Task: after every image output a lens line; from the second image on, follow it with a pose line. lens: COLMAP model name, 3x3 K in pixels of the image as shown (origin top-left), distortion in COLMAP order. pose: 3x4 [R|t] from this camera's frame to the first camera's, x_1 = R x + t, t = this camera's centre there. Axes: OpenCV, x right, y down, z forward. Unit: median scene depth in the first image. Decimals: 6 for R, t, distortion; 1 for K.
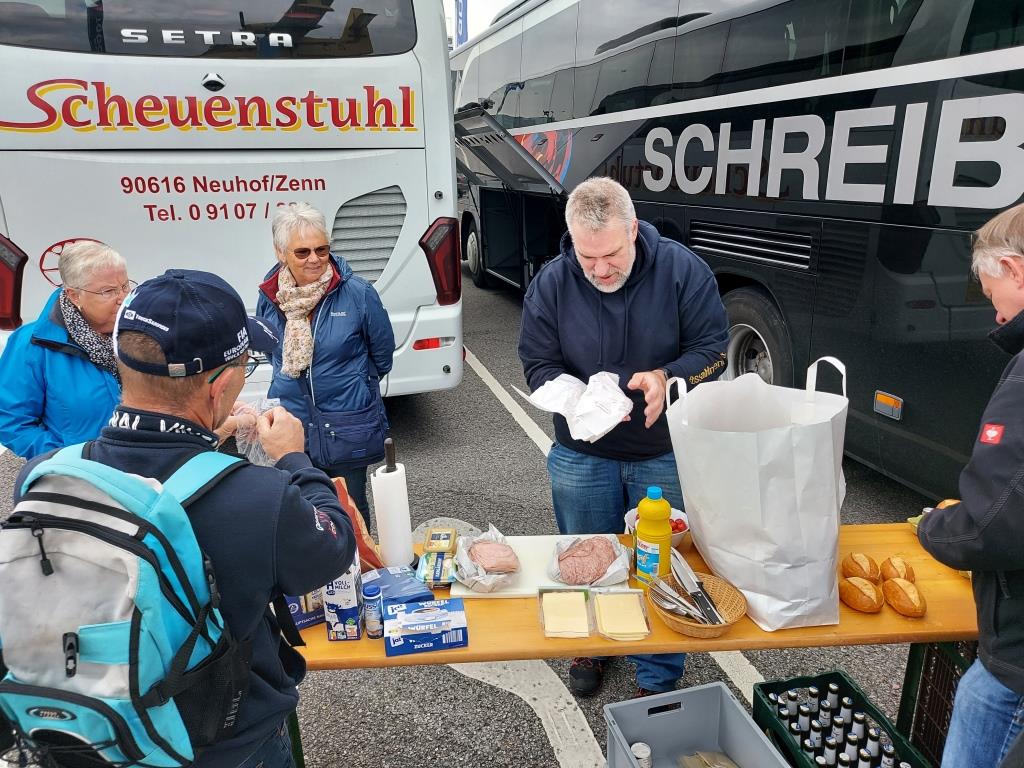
lens RADIAL K [[751.8, 0, 506.1], [0, 751.8, 384.4], [0, 0, 1]] dist [0.043876, -0.027380]
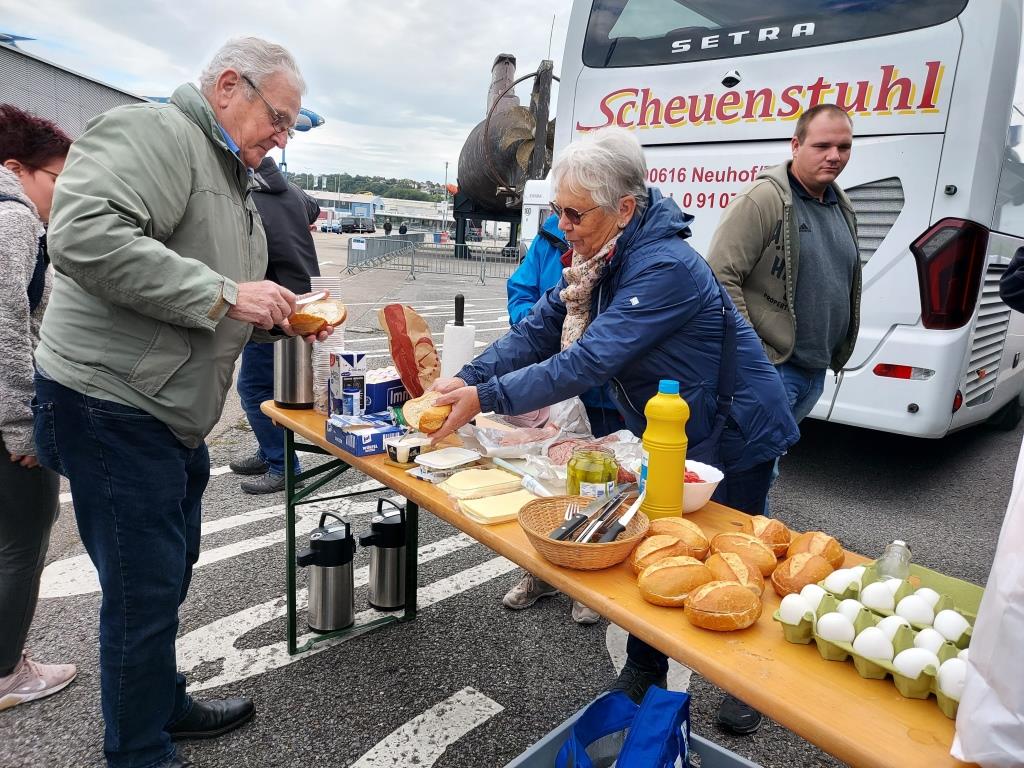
lens RADIAL K [[751.8, 0, 503.8], [0, 751.8, 387.5], [0, 0, 1]] dist [0.043876, -0.027380]
pose [[0.559742, 0.208559, -0.801993, 0.372585], [-0.300918, 0.952901, 0.037781, 0.068844], [0.772099, 0.220187, 0.596138, 0.210505]]
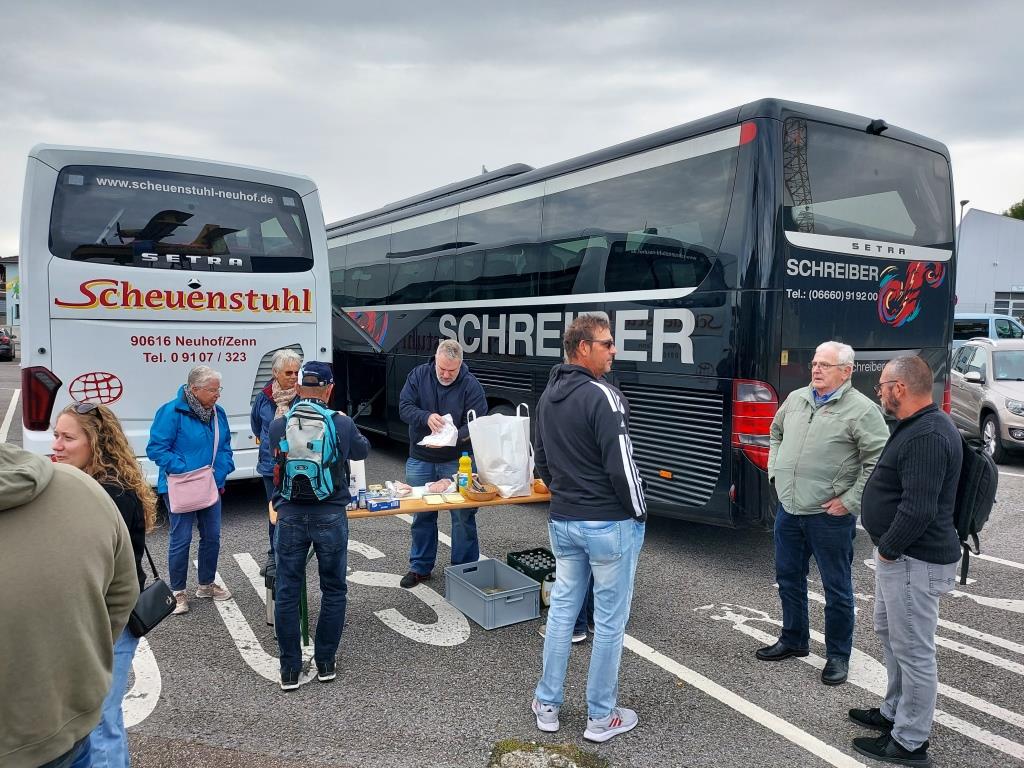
lens RADIAL K [[751.8, 0, 515.4], [0, 751.8, 383.2], [0, 0, 1]] dist [0.043876, -0.027380]
pose [[0.954176, 0.004701, 0.299208, -0.200743], [0.059777, 0.976730, -0.205974, 0.211636], [-0.293214, 0.214421, 0.931692, -0.738823]]
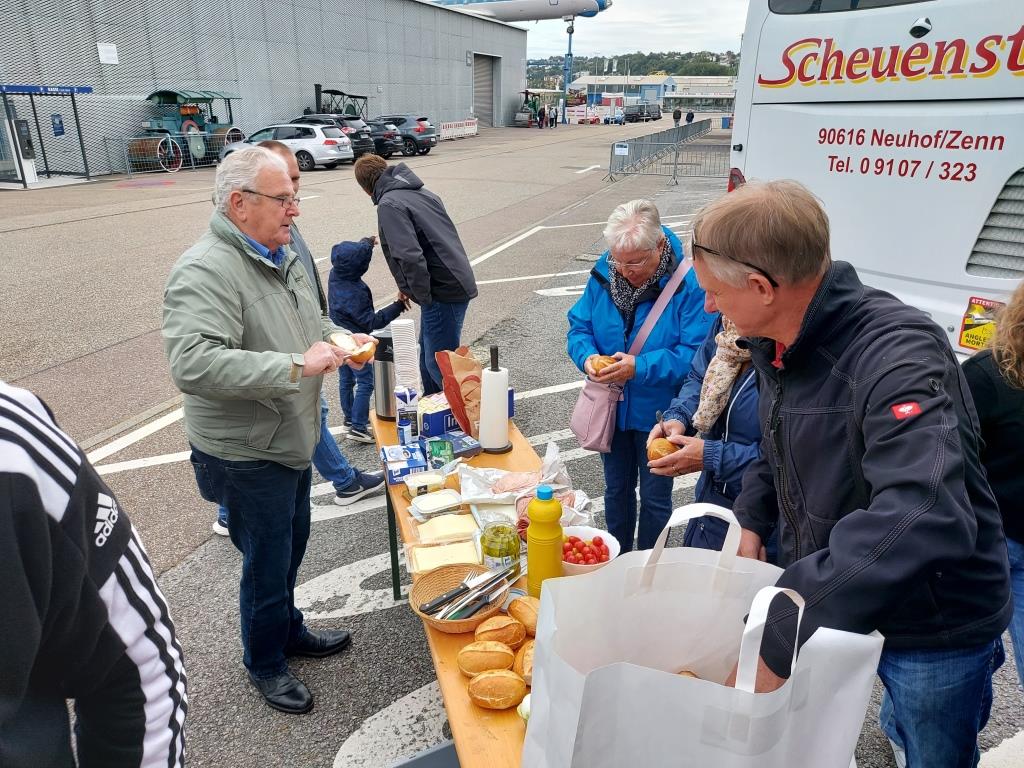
lens RADIAL K [[751.8, 0, 502.3], [0, 751.8, 390.0], [0, 0, 1]] dist [0.043876, -0.027380]
pose [[0.227350, 0.348813, -0.909198, 0.500527], [-0.279190, 0.917801, 0.282300, -0.106704], [0.932933, 0.189658, 0.306048, 0.308037]]
